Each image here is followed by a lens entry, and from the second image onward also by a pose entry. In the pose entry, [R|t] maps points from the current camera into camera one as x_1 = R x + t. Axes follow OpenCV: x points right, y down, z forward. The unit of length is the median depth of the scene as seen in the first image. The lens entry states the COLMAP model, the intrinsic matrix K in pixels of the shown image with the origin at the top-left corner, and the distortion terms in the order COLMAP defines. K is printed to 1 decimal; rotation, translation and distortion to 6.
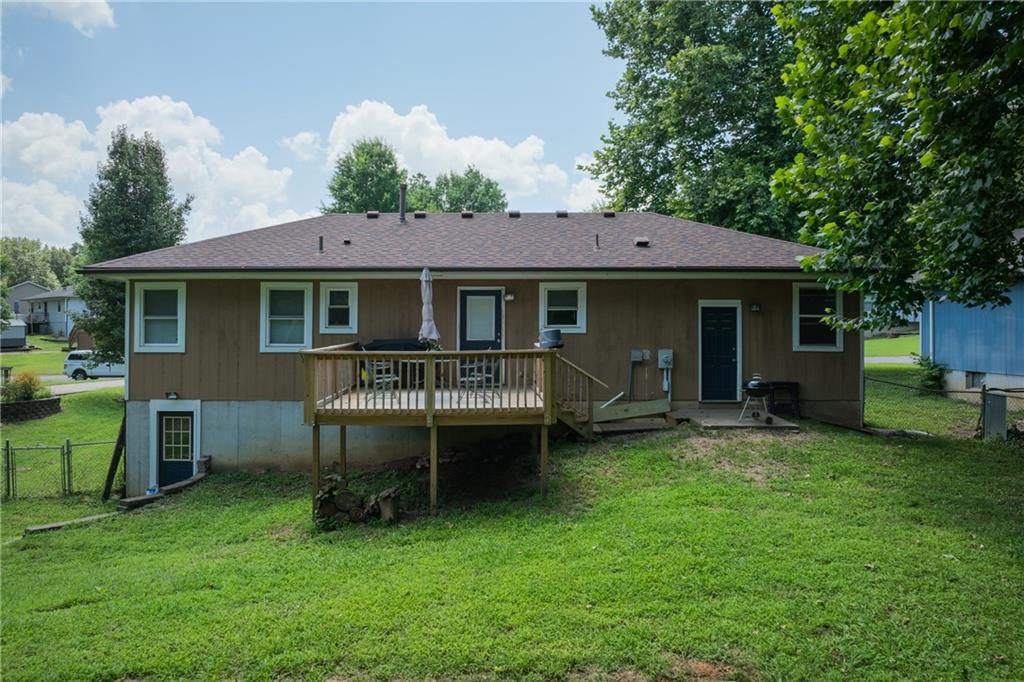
lens RADIAL K [[737.6, 0, 507.7], [0, 737.6, 348.7], [0, 0, 1]] dist [-0.016788, -0.003261]
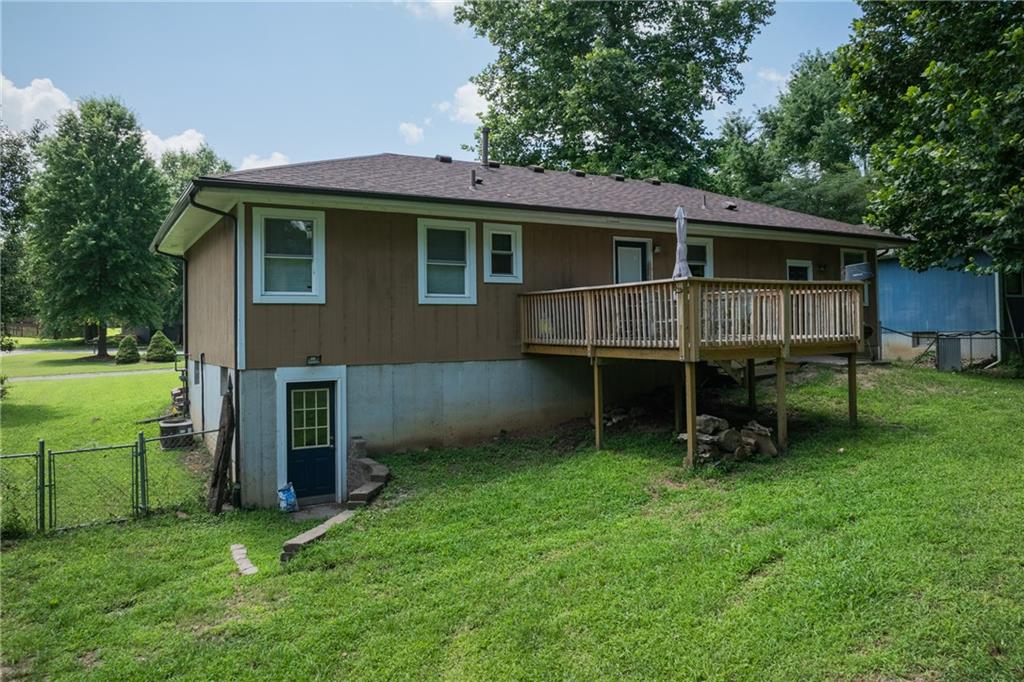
lens RADIAL K [[737.6, 0, 517.8], [0, 737.6, 331.0], [0, 0, 1]] dist [-0.016788, -0.003261]
pose [[0.850105, -0.013347, 0.526445, -0.674883], [0.016369, 0.999865, -0.001084, 0.037585], [-0.526359, 0.009539, 0.850209, 0.247758]]
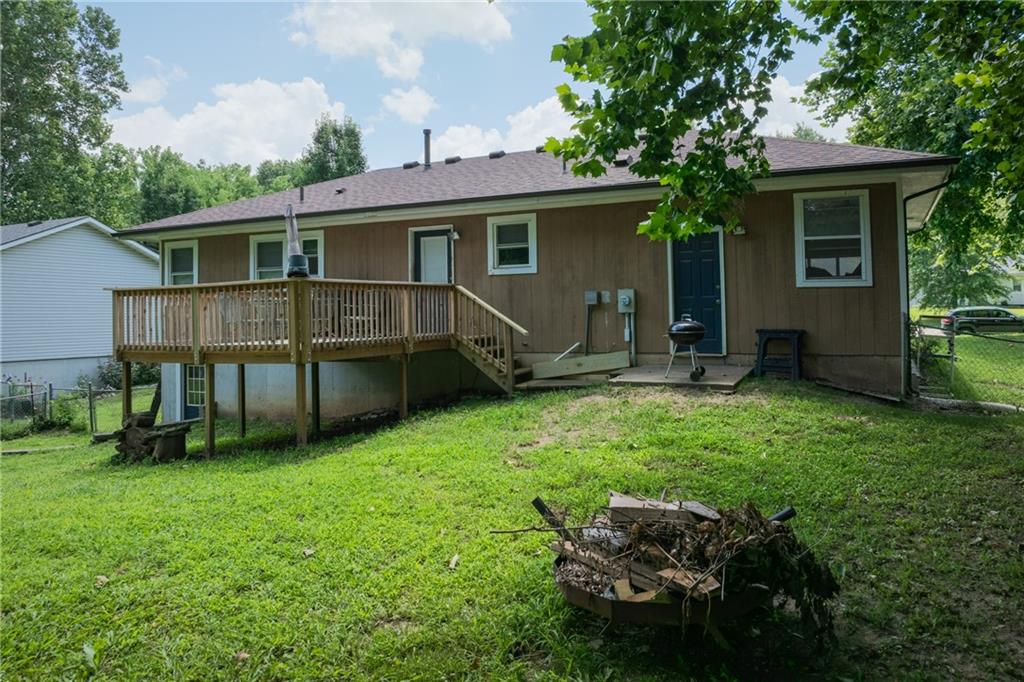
lens RADIAL K [[737.6, 0, 506.6], [0, 737.6, 337.5], [0, 0, 1]] dist [-0.016788, -0.003261]
pose [[0.907941, 0.000701, -0.419097, 0.425642], [0.007699, 0.999802, 0.018351, 0.036860], [0.419027, -0.019889, 0.907756, 0.210448]]
